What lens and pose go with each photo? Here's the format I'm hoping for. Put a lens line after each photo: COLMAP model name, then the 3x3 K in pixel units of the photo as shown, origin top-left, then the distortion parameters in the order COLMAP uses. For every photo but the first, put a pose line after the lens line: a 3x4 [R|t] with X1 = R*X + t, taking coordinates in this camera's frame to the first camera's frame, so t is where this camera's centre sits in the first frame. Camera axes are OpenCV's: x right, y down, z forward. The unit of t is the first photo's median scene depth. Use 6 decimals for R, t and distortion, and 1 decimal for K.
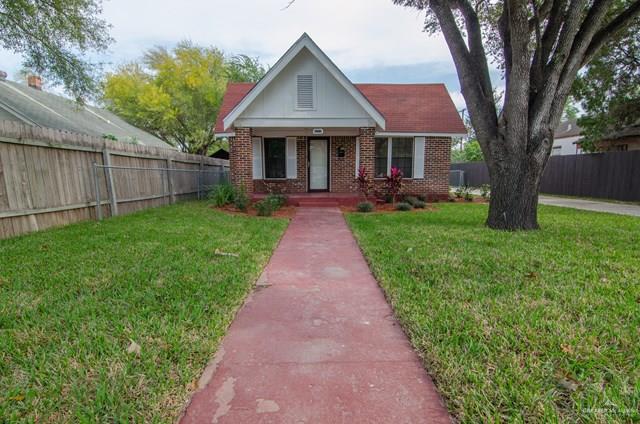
lens RADIAL K [[294.5, 0, 320.1], [0, 294.5, 221.8], [0, 0, 1]] dist [0.001600, -0.000029]
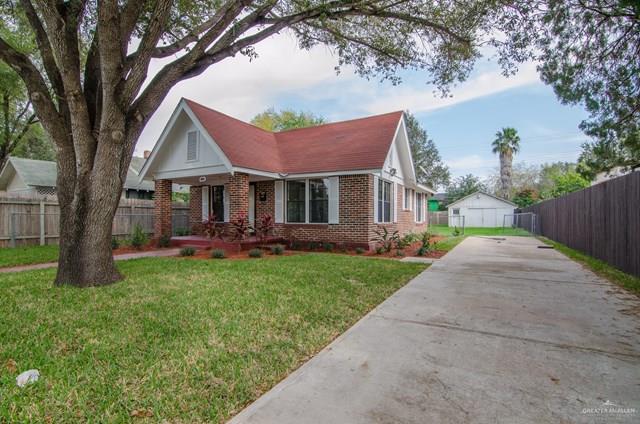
lens RADIAL K [[311.0, 0, 318.7], [0, 311.0, 214.9], [0, 0, 1]] dist [-0.021427, -0.000872]
pose [[0.868085, -0.002382, -0.496410, 0.750480], [-0.081925, 0.985589, -0.147995, -0.038870], [0.489609, 0.169141, 0.855380, 0.219458]]
